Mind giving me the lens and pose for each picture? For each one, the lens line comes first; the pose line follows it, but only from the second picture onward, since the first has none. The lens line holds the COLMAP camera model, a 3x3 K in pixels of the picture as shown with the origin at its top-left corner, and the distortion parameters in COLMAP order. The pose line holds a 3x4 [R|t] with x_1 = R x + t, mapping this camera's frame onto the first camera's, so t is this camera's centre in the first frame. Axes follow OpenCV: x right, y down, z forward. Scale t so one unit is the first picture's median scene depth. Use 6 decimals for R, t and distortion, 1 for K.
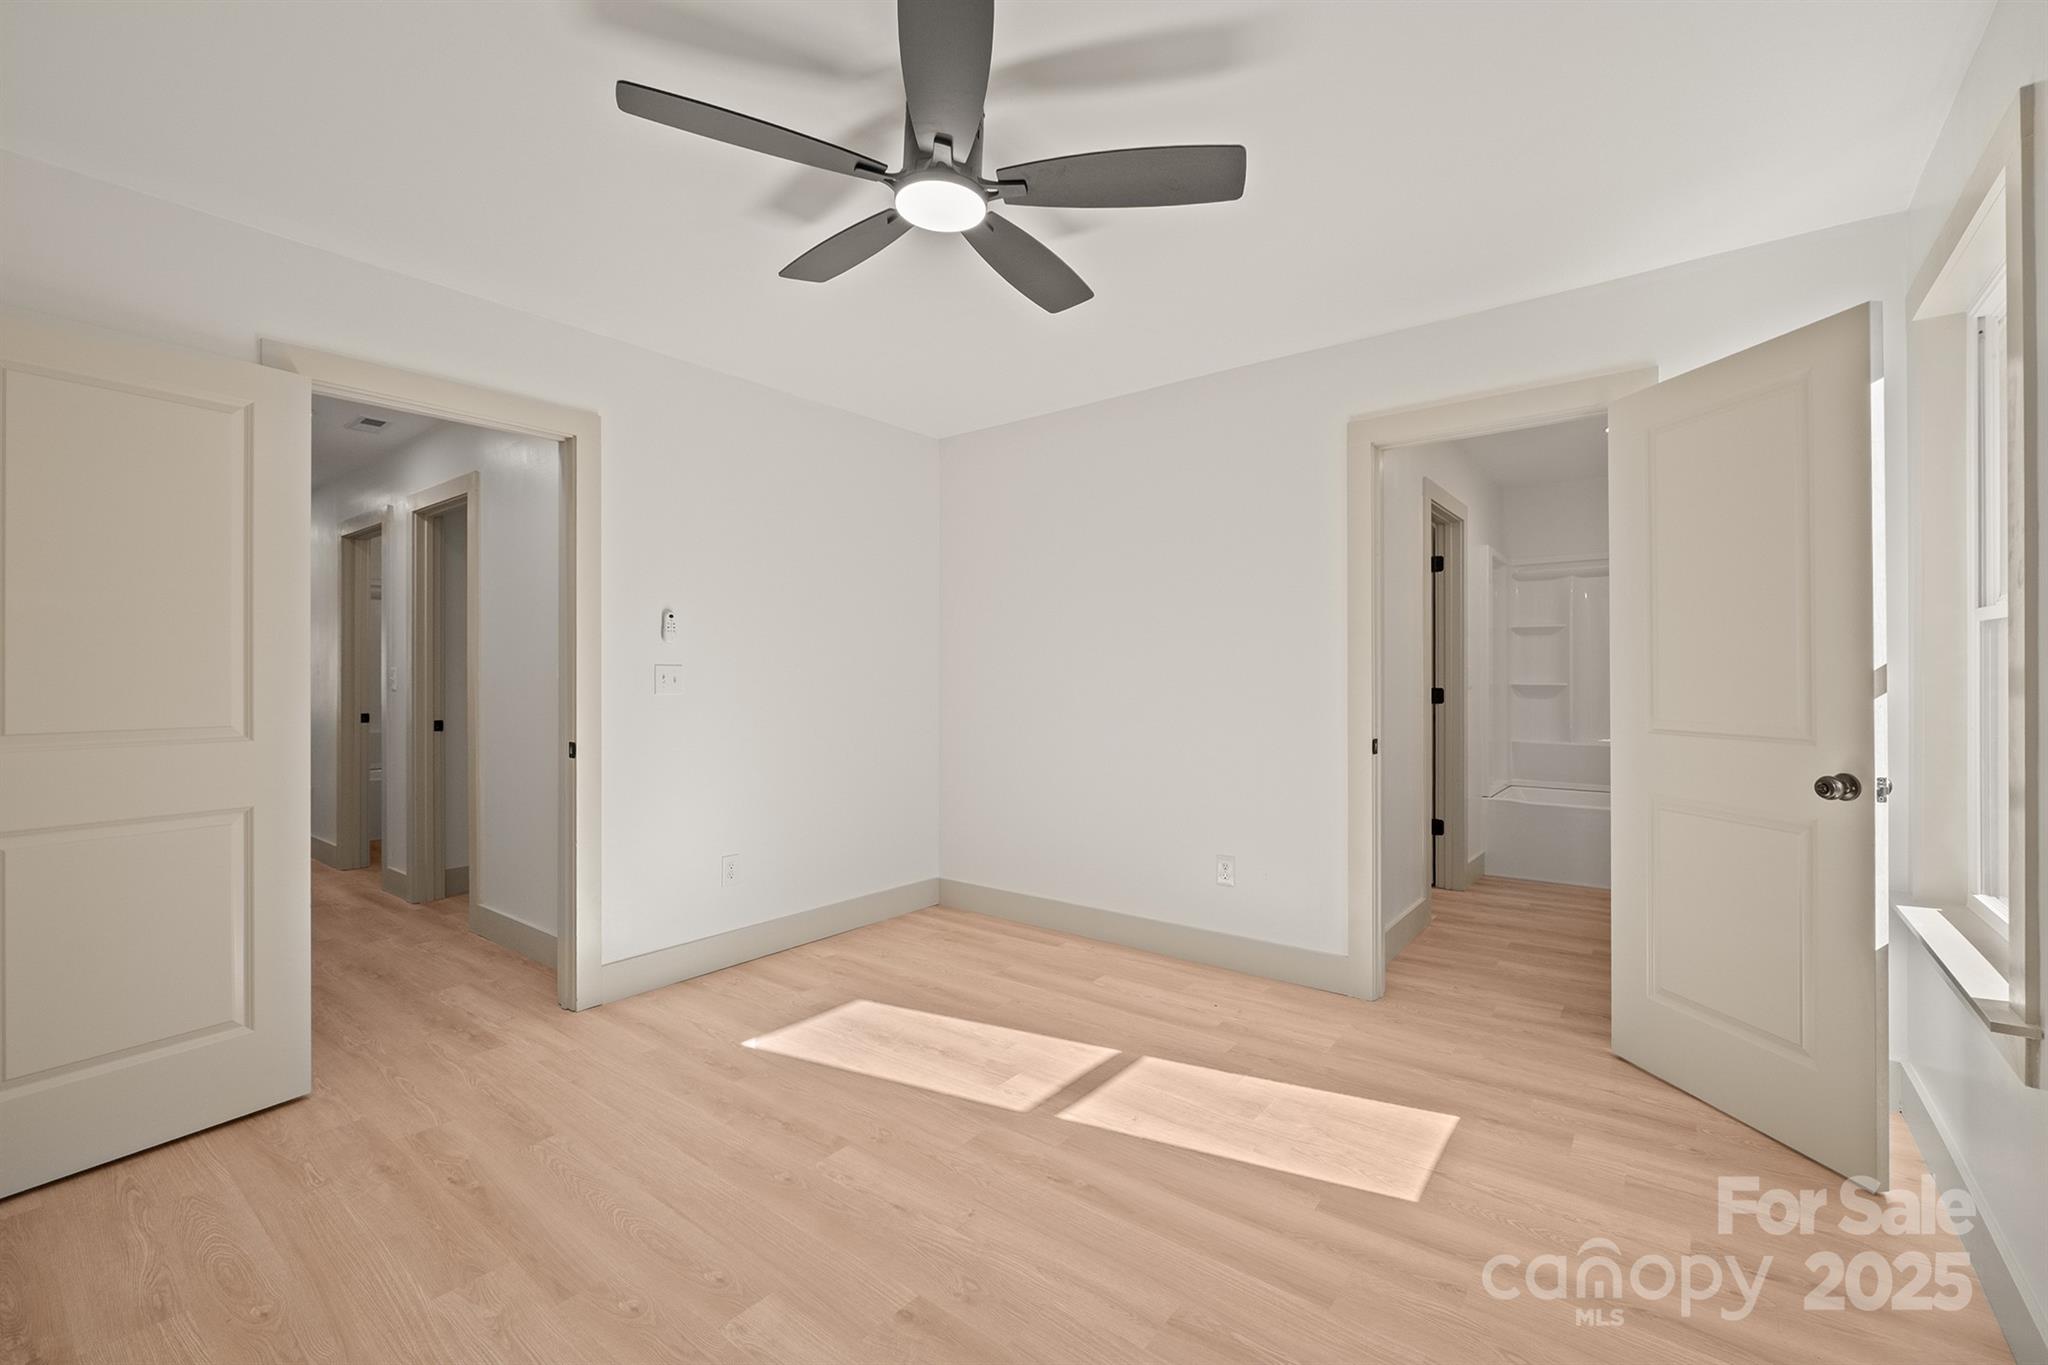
lens RADIAL K [[866.3, 0, 1029.0], [0, 866.3, 682.5], [0, 0, 1]] dist [-0.010389, -0.000030]
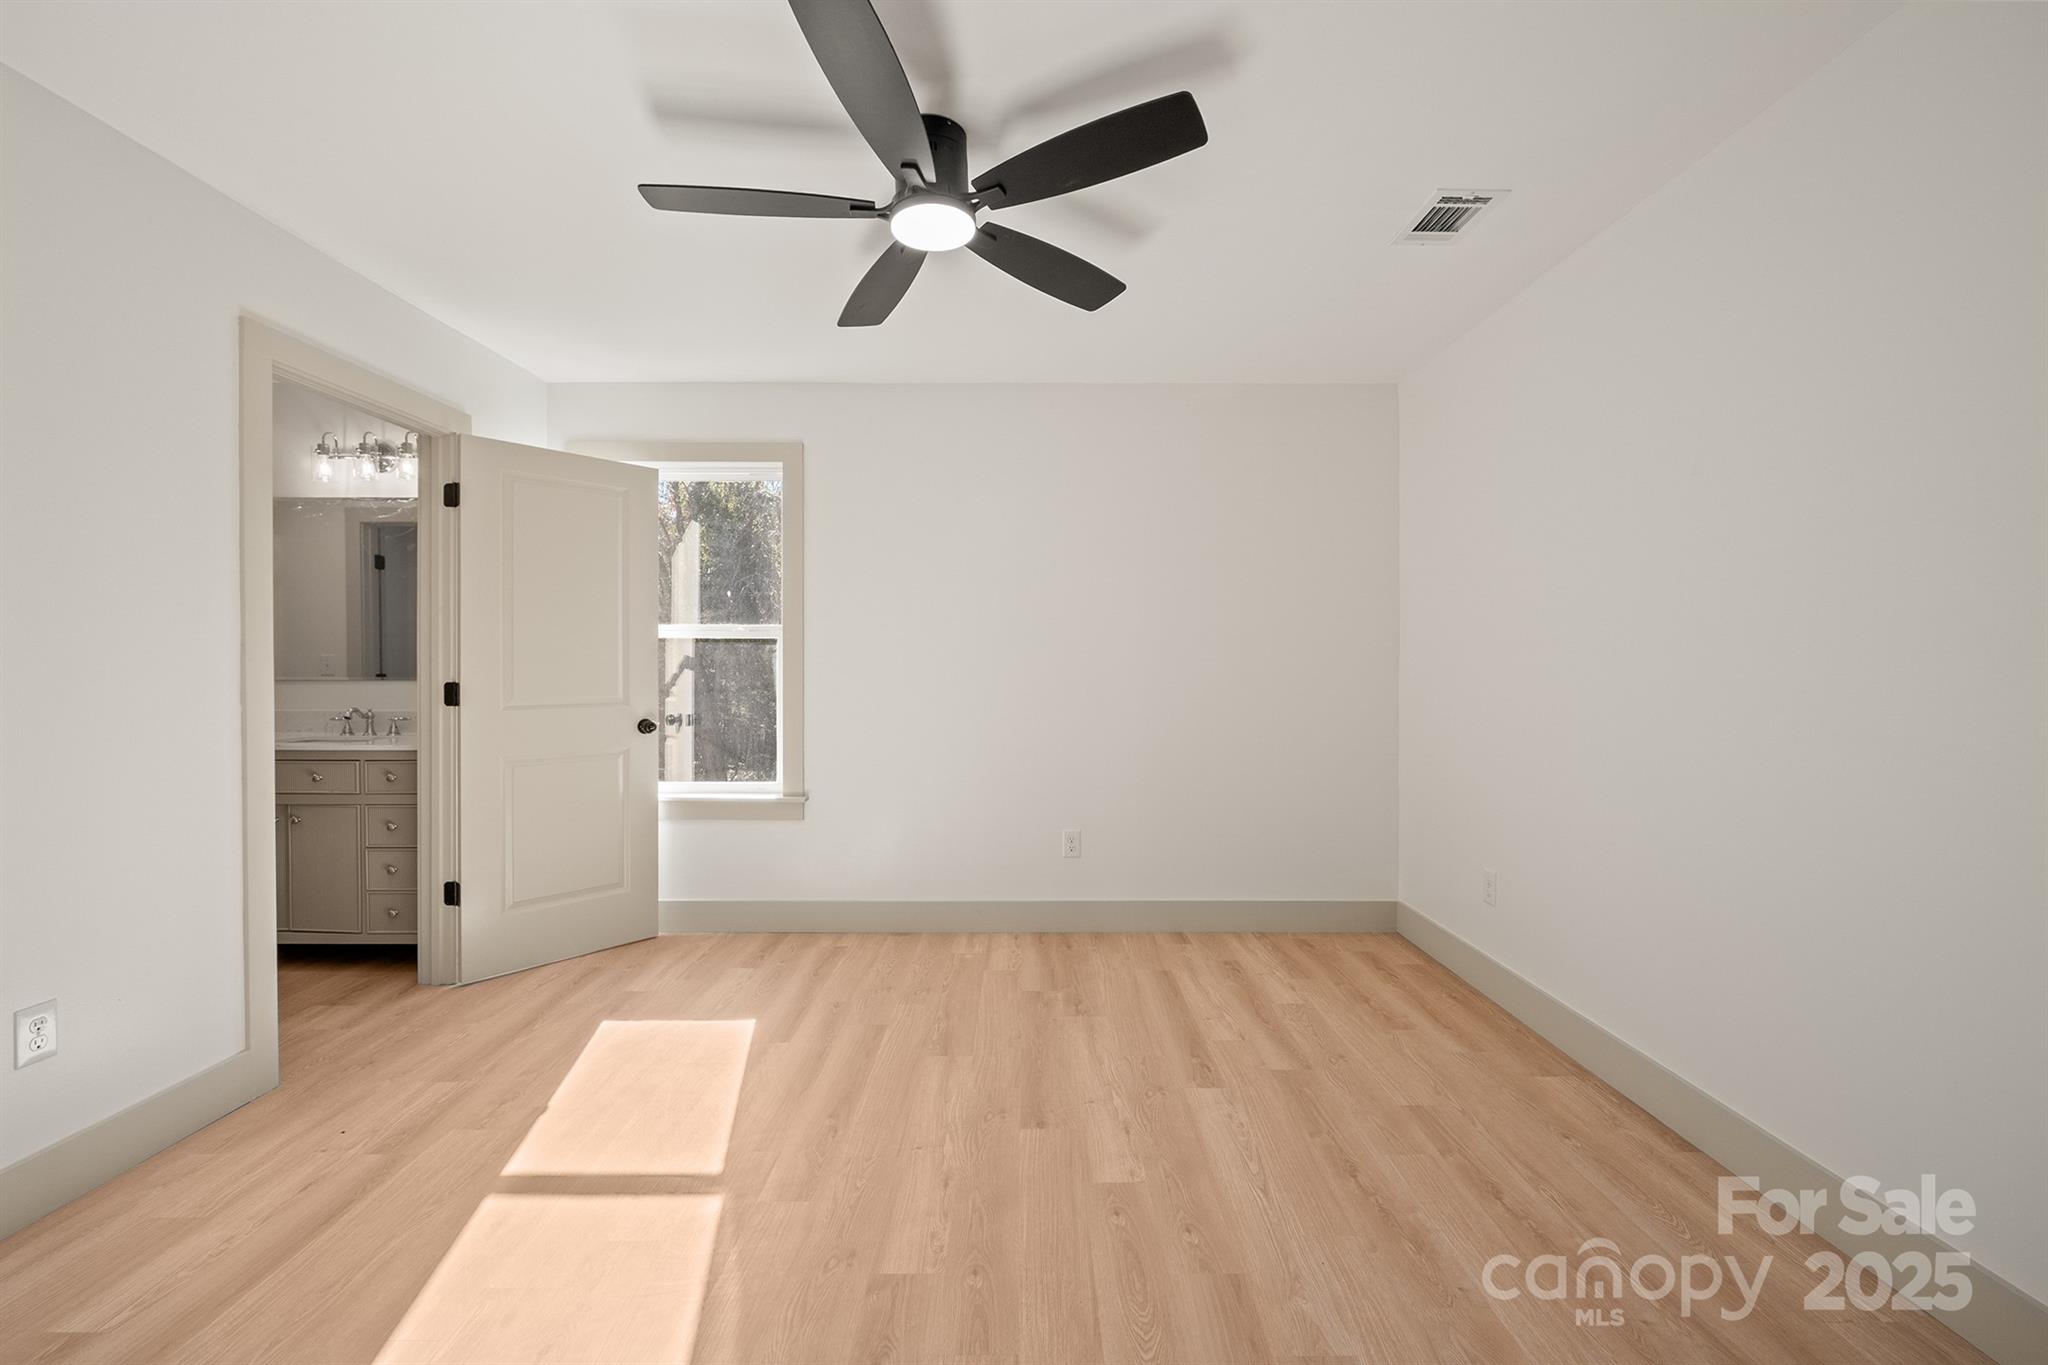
lens RADIAL K [[866.3, 0, 1024.1], [0, 866.3, 667.7], [0, 0, 1]] dist [-0.010389, -0.000030]
pose [[-0.612348, -0.000667, 0.790588, -0.923881], [0.006497, 0.999962, 0.005876, -0.006575], [-0.790562, 0.008735, -0.612320, 1.408247]]
